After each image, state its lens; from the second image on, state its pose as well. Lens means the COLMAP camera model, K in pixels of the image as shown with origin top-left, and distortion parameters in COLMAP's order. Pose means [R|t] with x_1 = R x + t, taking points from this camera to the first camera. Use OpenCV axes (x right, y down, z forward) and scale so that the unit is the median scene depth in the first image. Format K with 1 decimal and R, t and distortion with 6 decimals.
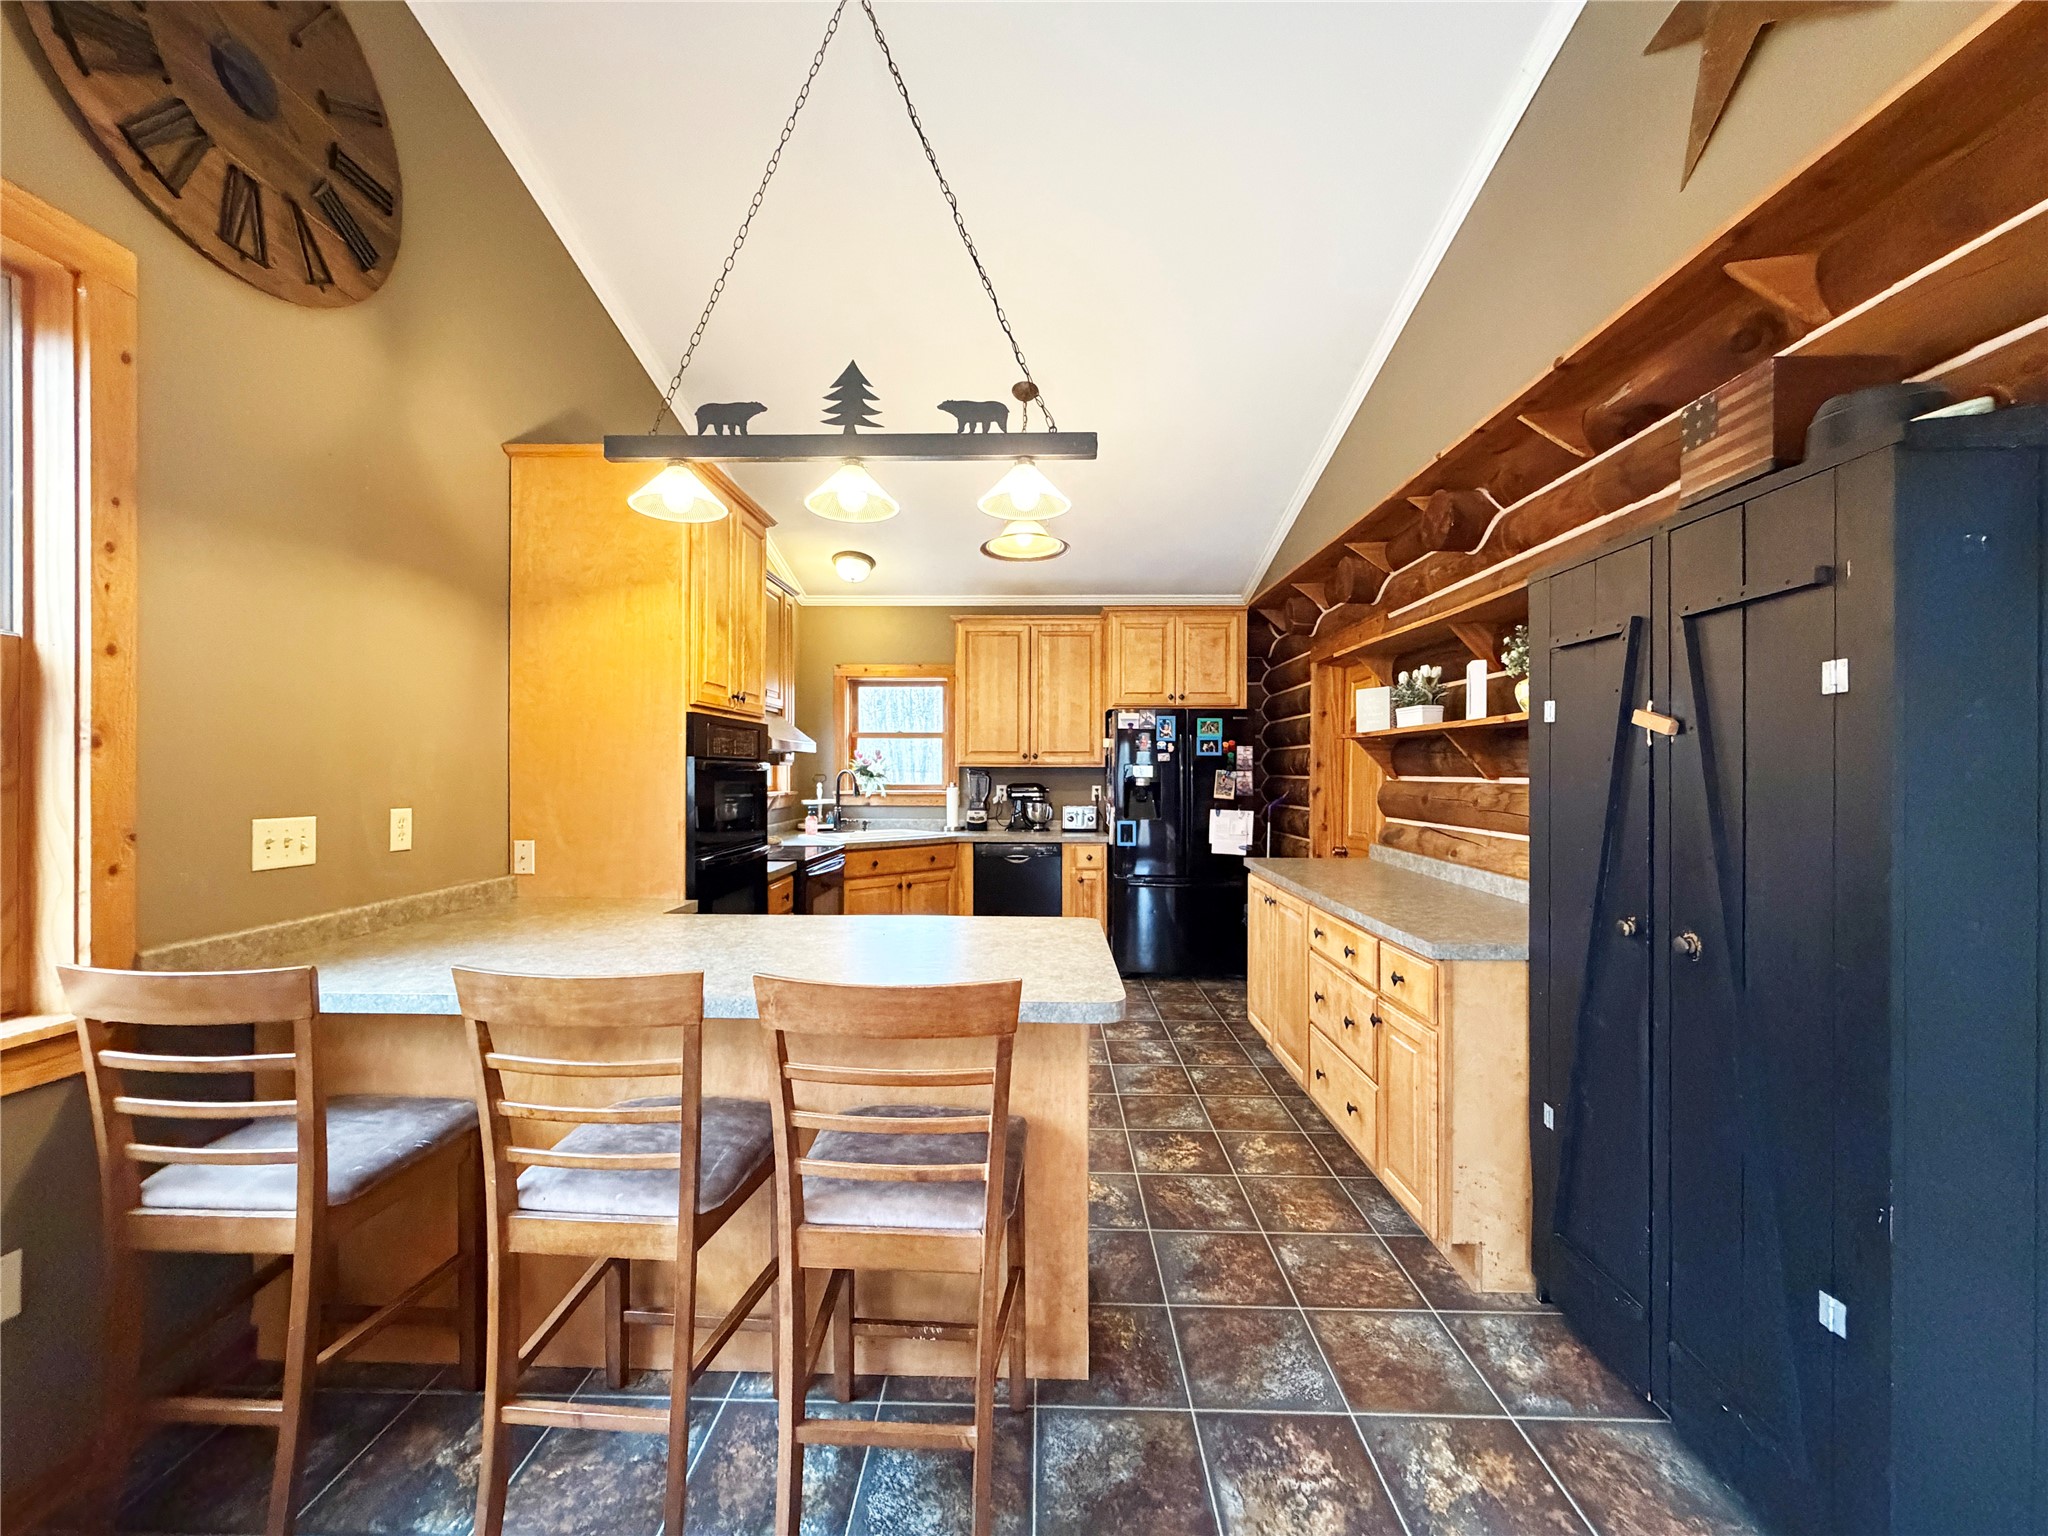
lens RADIAL K [[815.6, 0, 1020.1], [0, 815.6, 771.3], [0, 0, 1]] dist [0.002259, 0.000191]
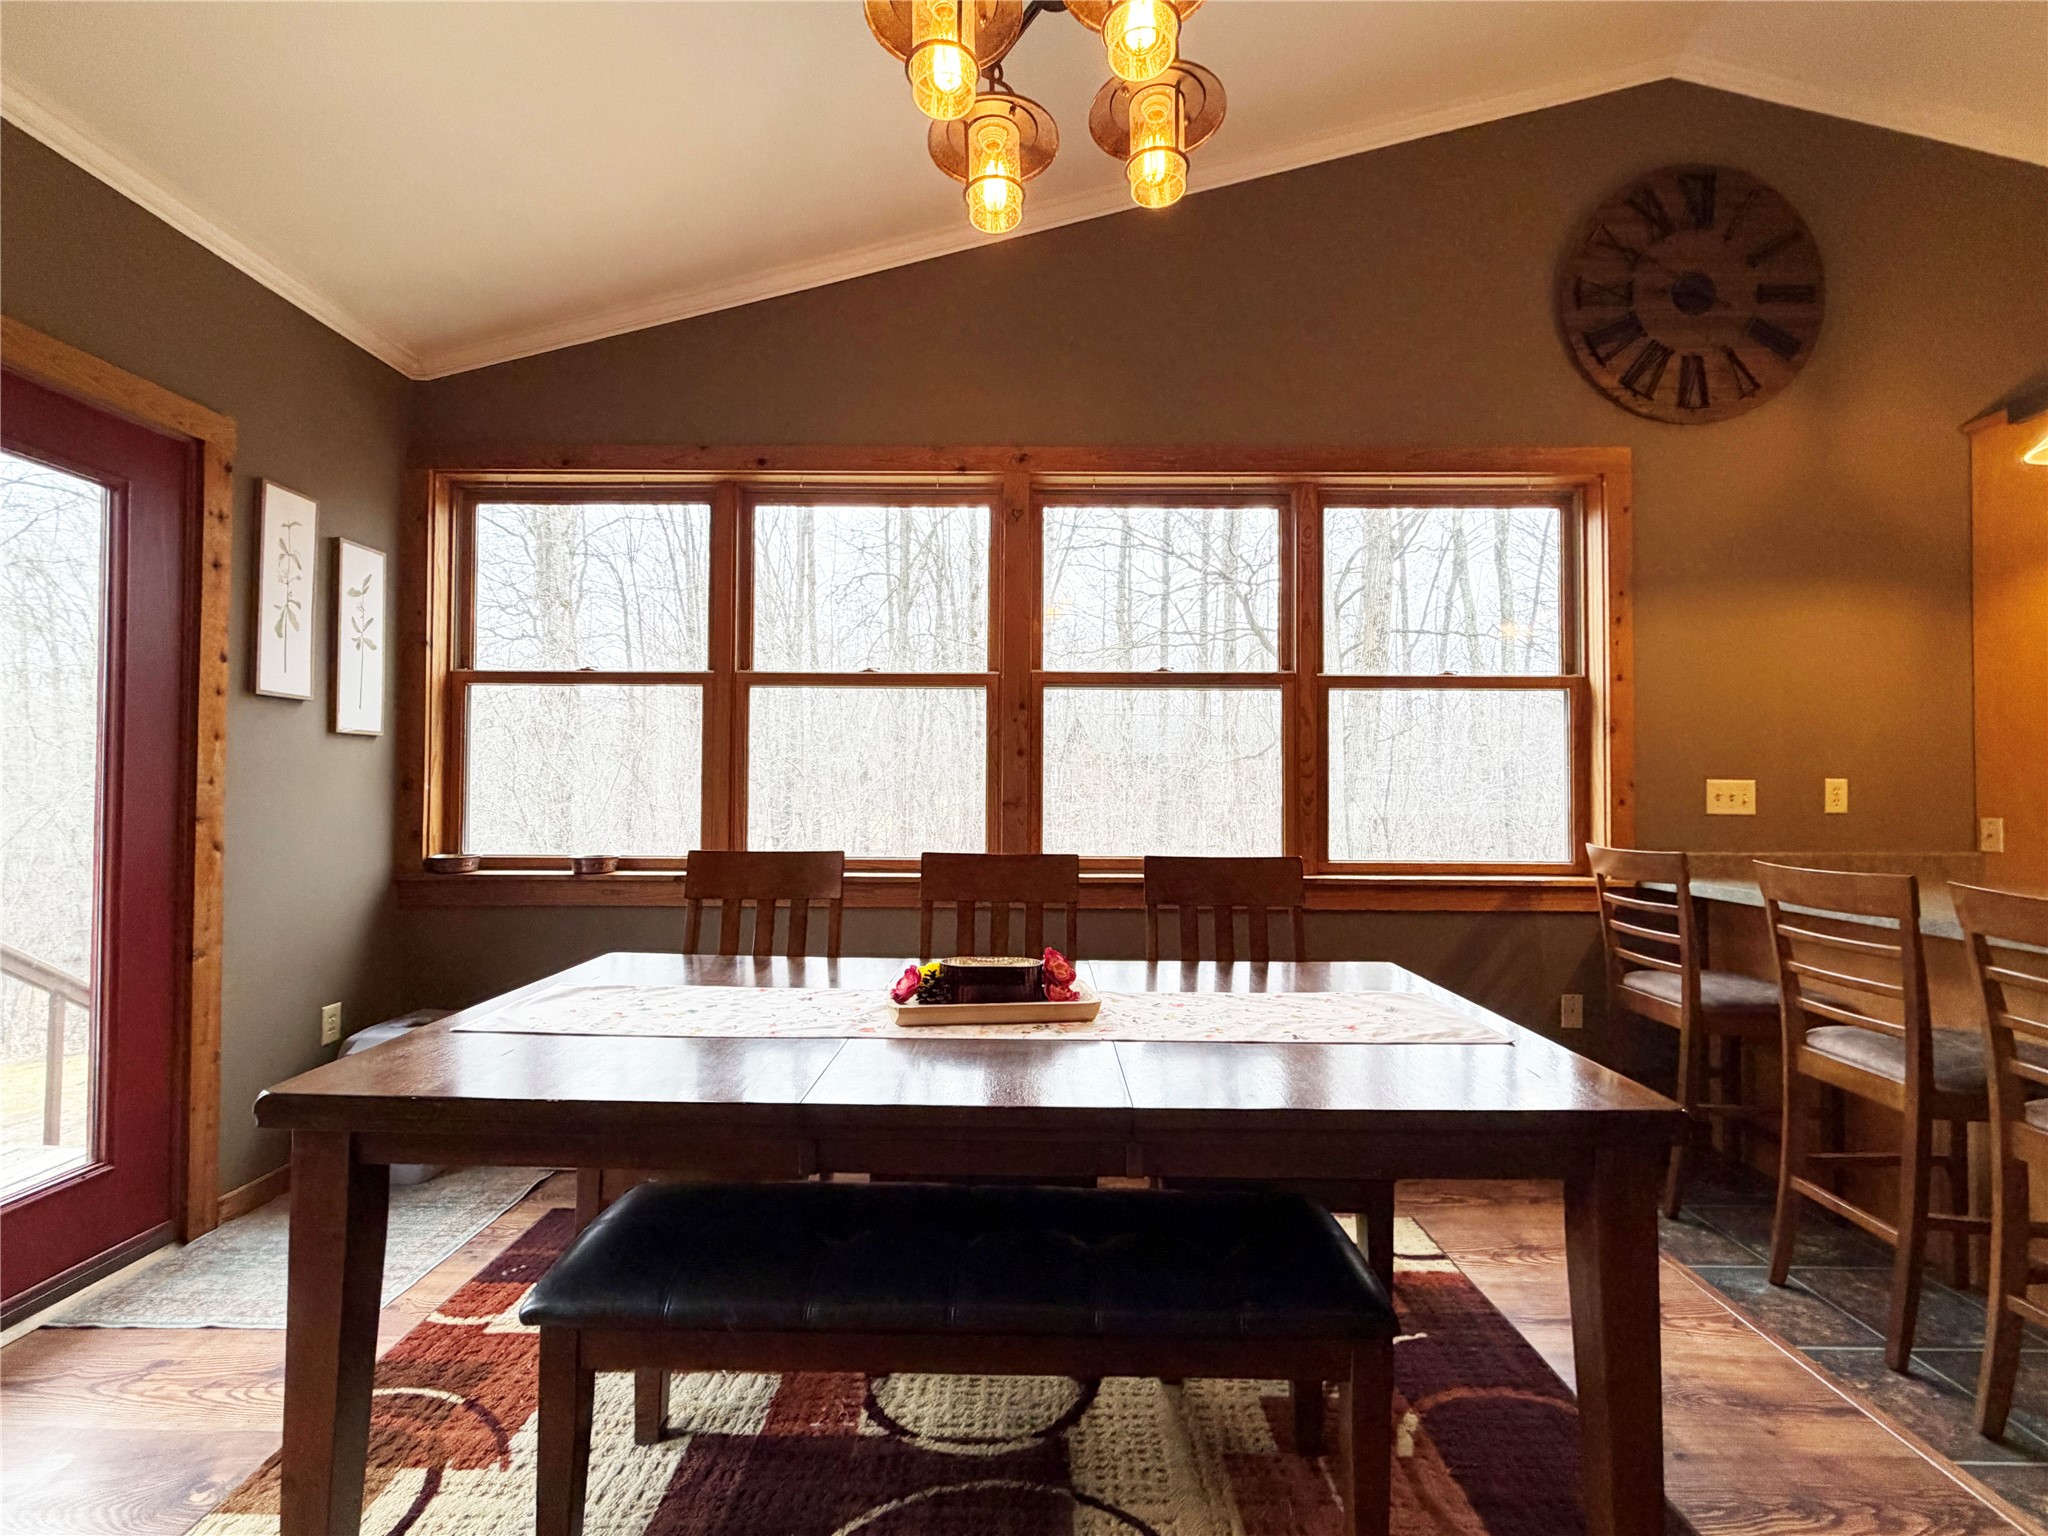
lens RADIAL K [[909.5, 0, 1022.9], [0, 909.5, 771.4], [0, 0, 1]] dist [-0.001268, -0.000339]
pose [[0.012921, -0.019841, -0.999720, 0.449384], [-0.003700, 0.999795, -0.019891, 0.052860], [0.999910, 0.003956, 0.012845, -0.169326]]
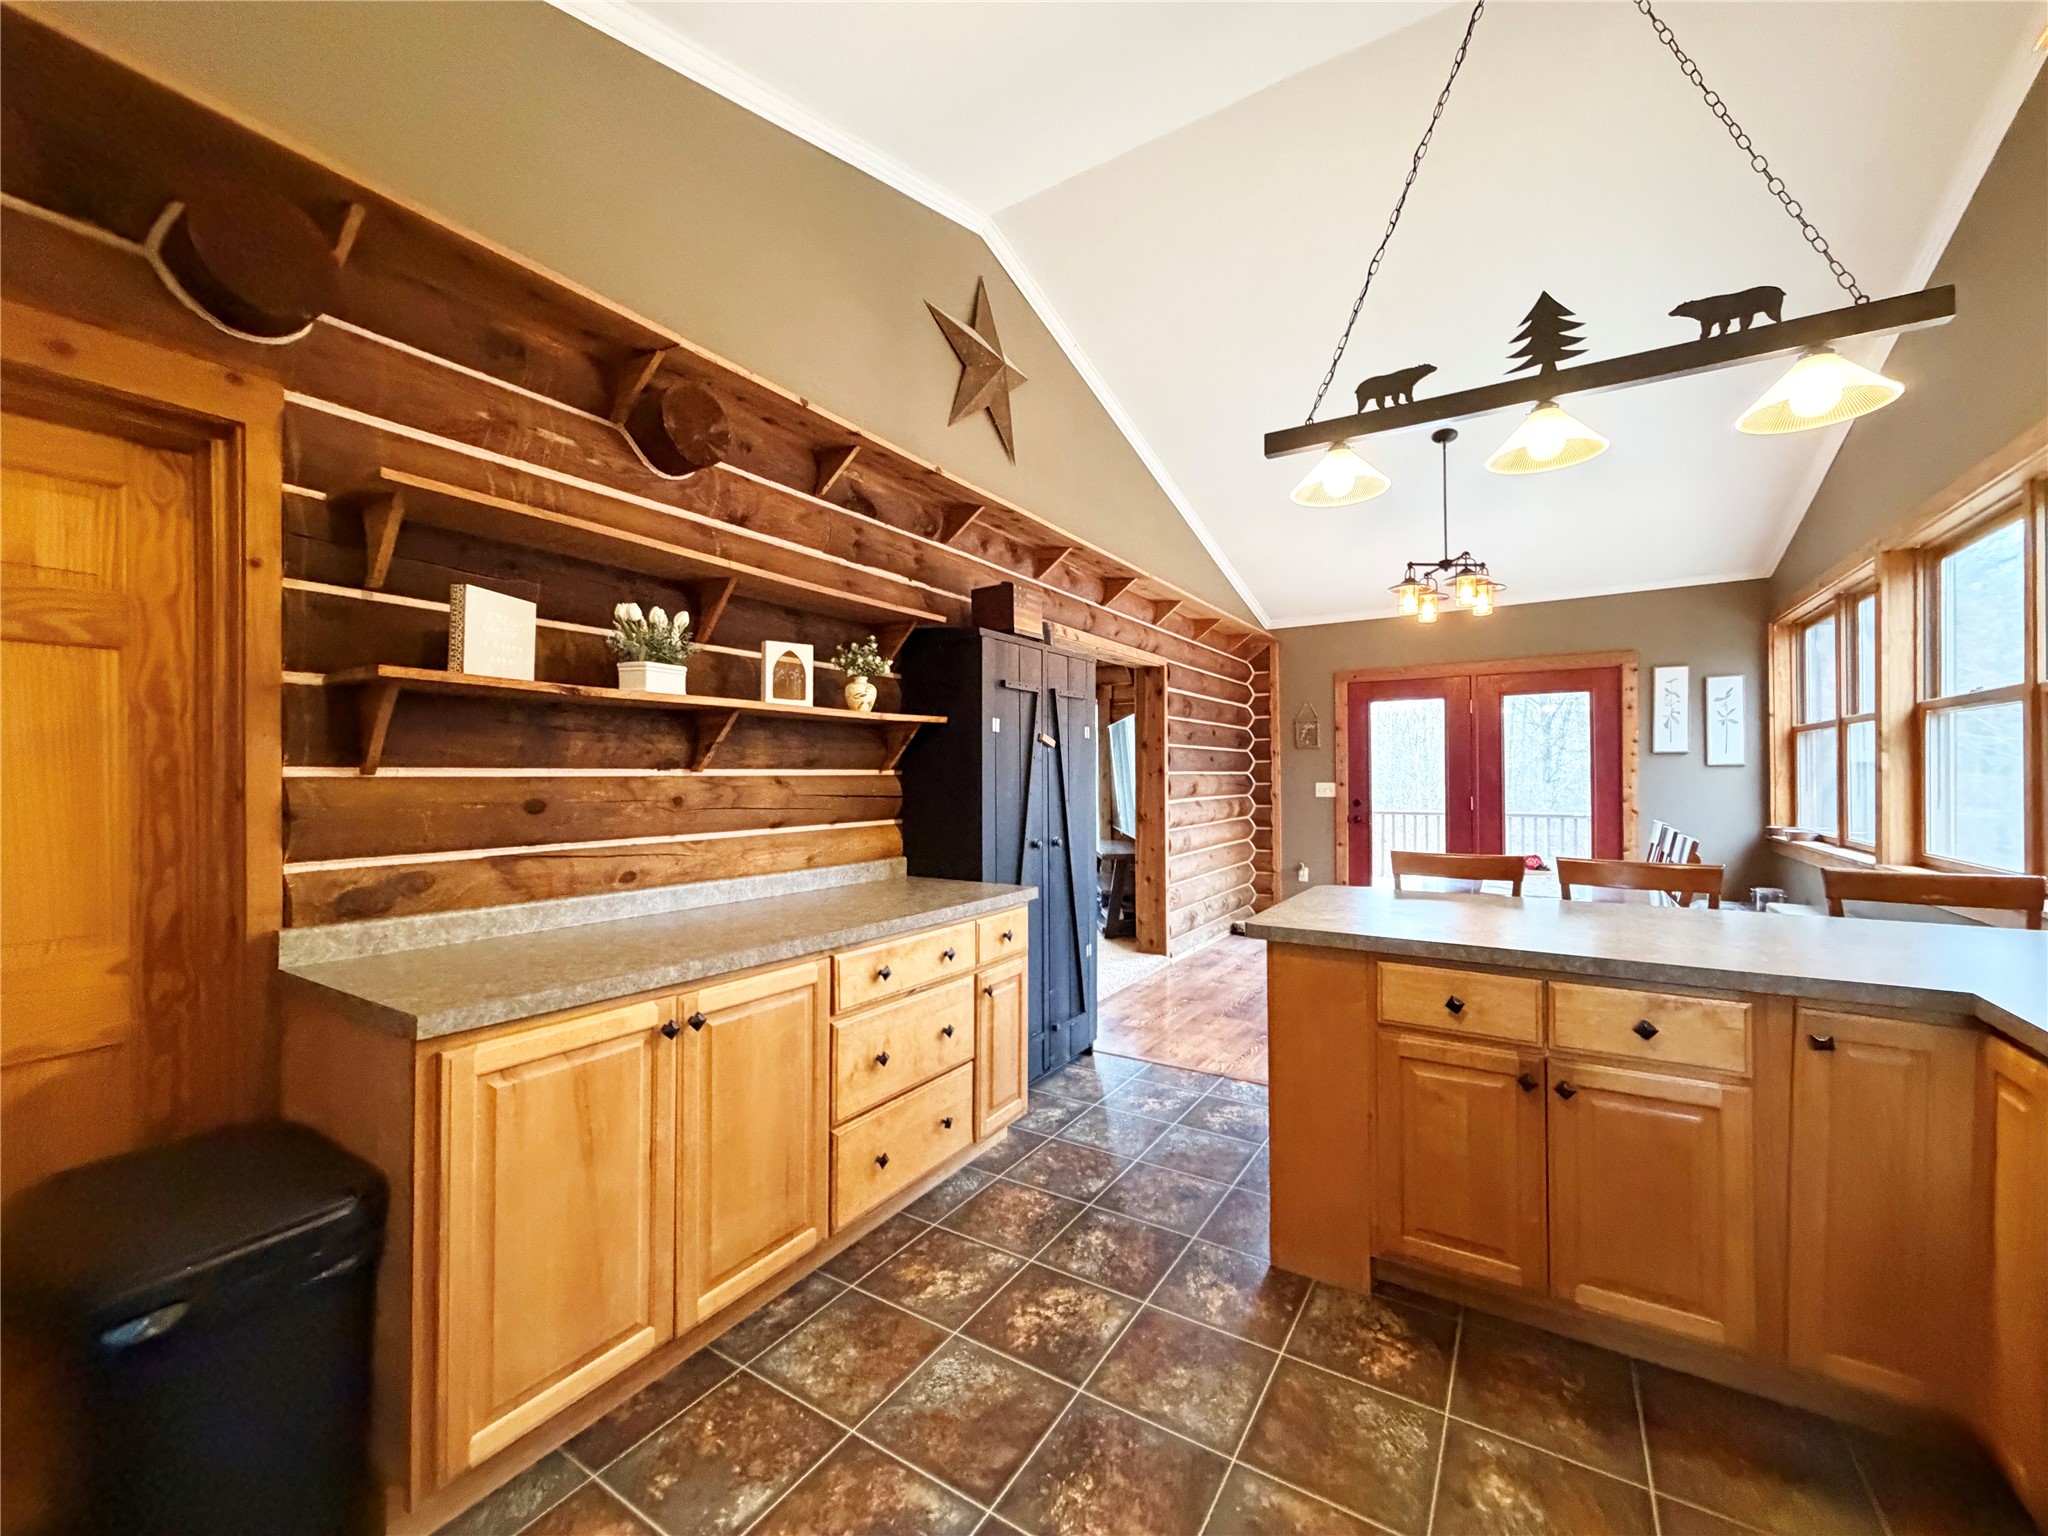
lens RADIAL K [[824.5, 0, 1022.0], [0, 824.5, 772.3], [0, 0, 1]] dist [-0.001850, 0.000265]
pose [[-0.859349, 0.003264, 0.511379, -0.136149], [0.001590, 0.999992, -0.003710, 0.016011], [-0.511387, -0.002375, -0.859347, 1.607387]]
